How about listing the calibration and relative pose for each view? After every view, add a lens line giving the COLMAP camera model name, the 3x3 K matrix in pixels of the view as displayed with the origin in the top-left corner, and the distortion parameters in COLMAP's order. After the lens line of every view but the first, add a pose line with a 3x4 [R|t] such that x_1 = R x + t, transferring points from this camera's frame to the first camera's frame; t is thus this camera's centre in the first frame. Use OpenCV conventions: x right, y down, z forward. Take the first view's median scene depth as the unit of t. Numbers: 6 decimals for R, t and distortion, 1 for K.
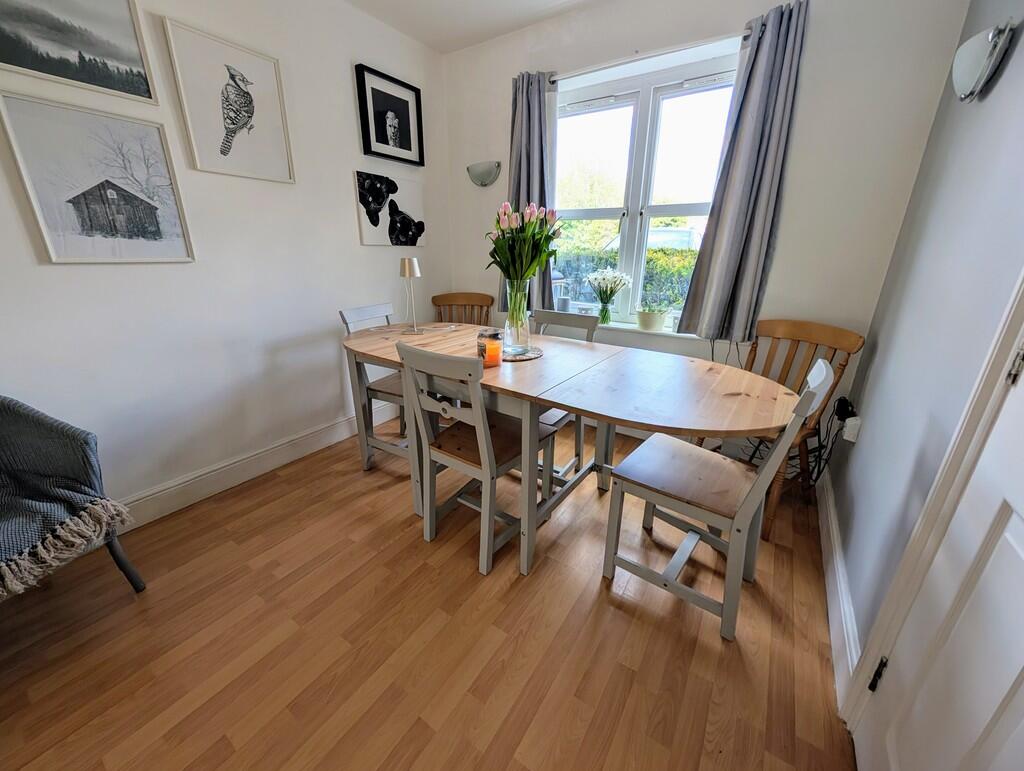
lens RADIAL K [[385.9, 0, 509.7], [0, 385.9, 379.3], [0, 0, 1]] dist [-0.003156, 0.000820]
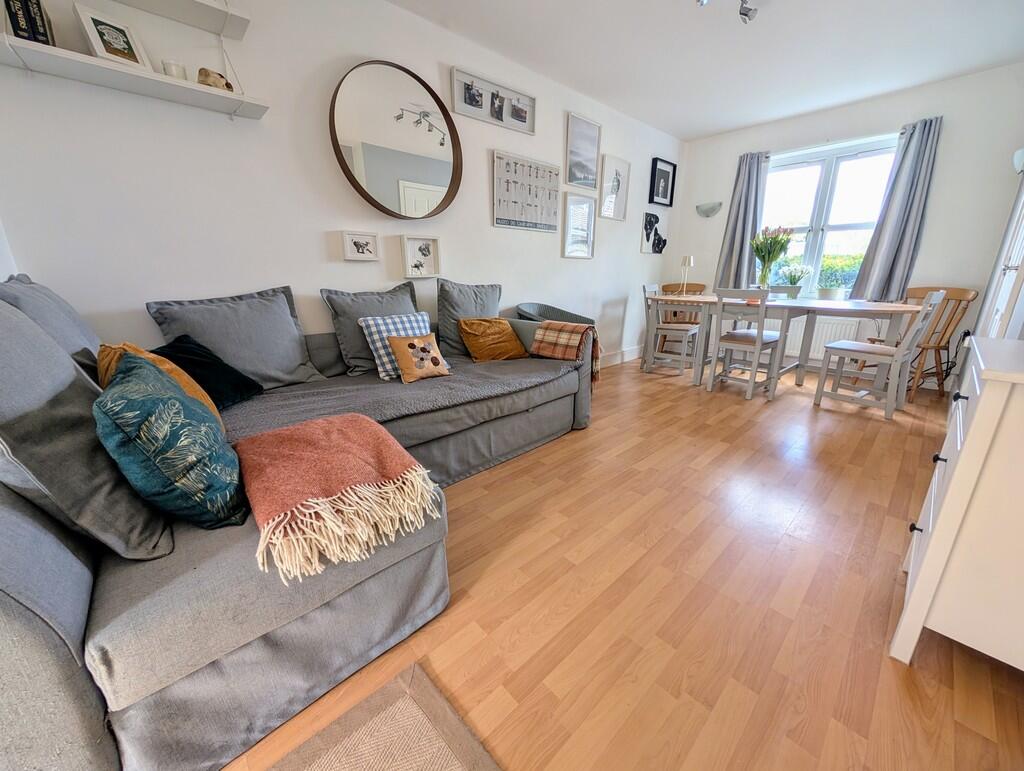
lens RADIAL K [[385.9, 0, 511.6], [0, 385.9, 380.4], [0, 0, 1]] dist [-0.003156, 0.000820]
pose [[0.972109, 0.051833, -0.228729, -0.541505], [-0.063689, 0.996966, -0.044756, 0.369636], [0.225716, 0.058076, 0.972461, -0.859273]]
